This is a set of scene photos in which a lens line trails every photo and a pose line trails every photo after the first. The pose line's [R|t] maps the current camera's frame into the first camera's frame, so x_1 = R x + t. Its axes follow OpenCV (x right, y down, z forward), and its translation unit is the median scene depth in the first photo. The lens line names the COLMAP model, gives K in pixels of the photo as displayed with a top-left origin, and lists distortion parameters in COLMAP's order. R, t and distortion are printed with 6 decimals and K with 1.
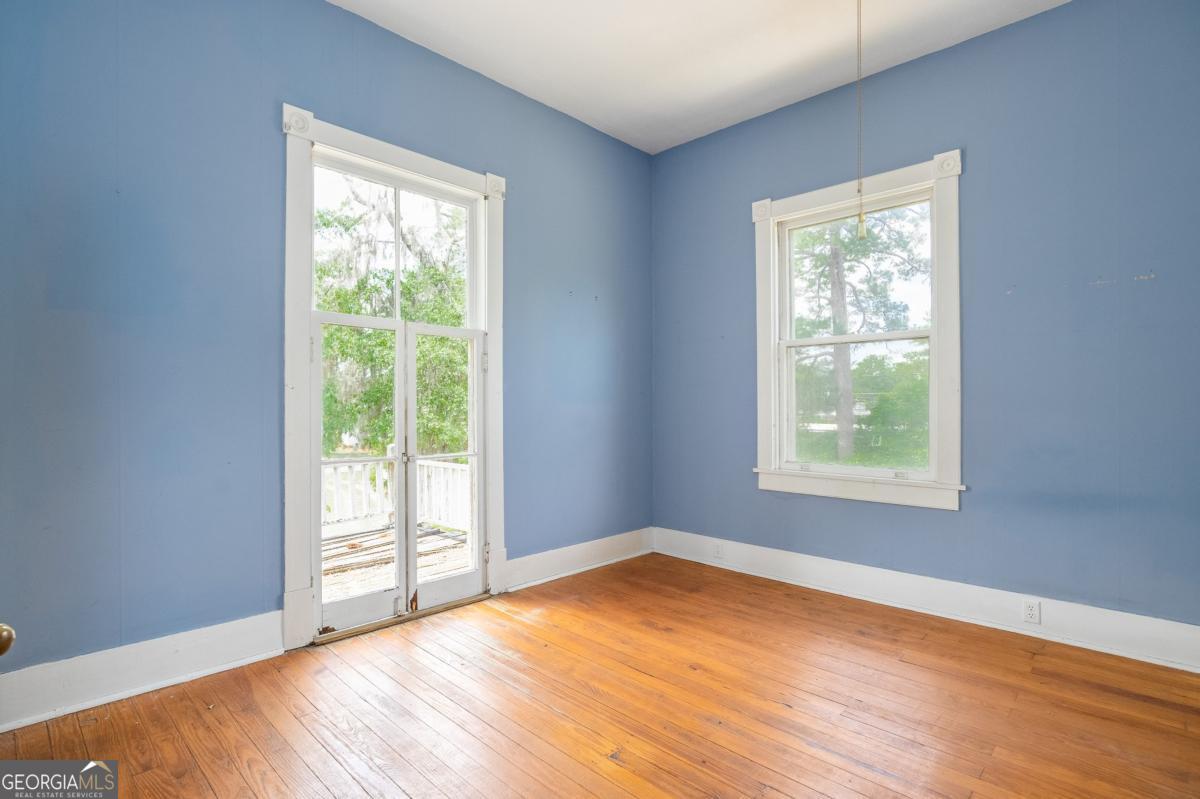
lens RADIAL K [[592.9, 0, 601.3], [0, 592.9, 405.0], [0, 0, 1]] dist [0.002696, -0.000018]
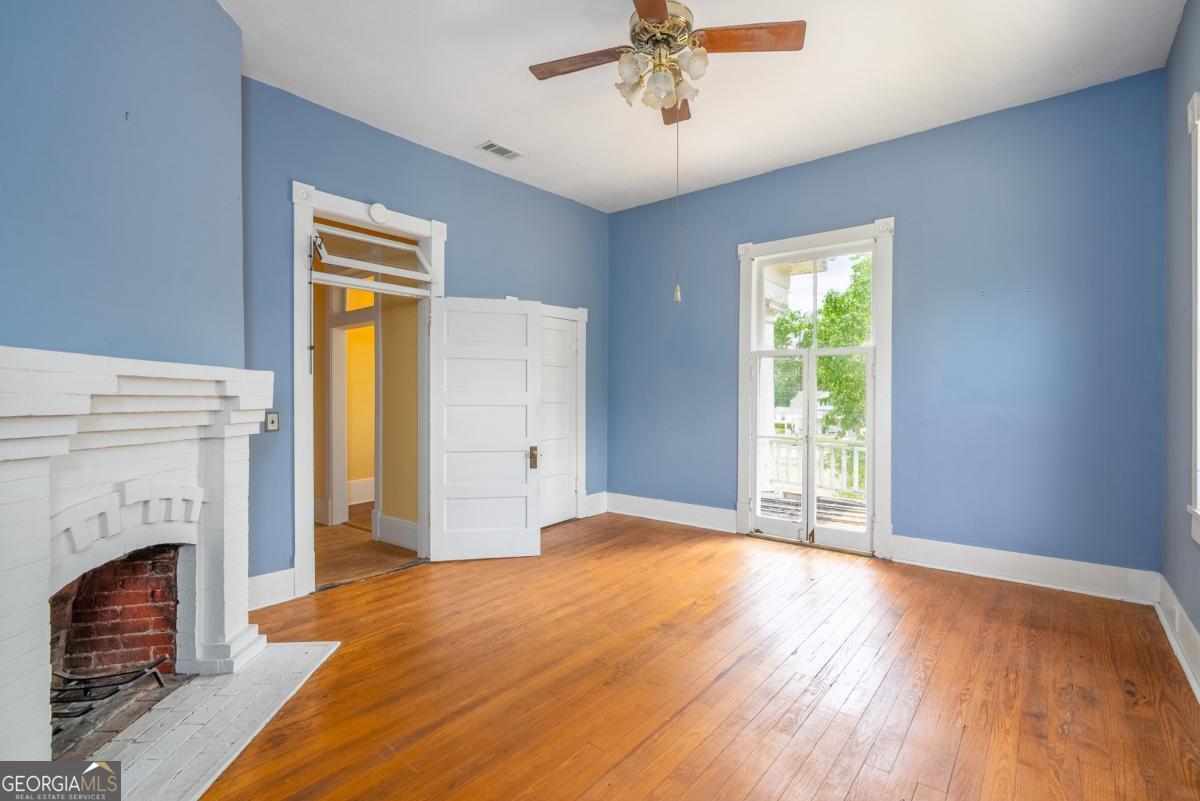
lens RADIAL K [[548.8, 0, 601.7], [0, 548.8, 397.6], [0, 0, 1]] dist [-0.000797, -0.000227]
pose [[0.082693, 0.002909, -0.996571, 0.979509], [-0.001997, 0.999994, 0.002753, -0.019074], [0.996573, 0.001763, 0.082698, 0.347290]]
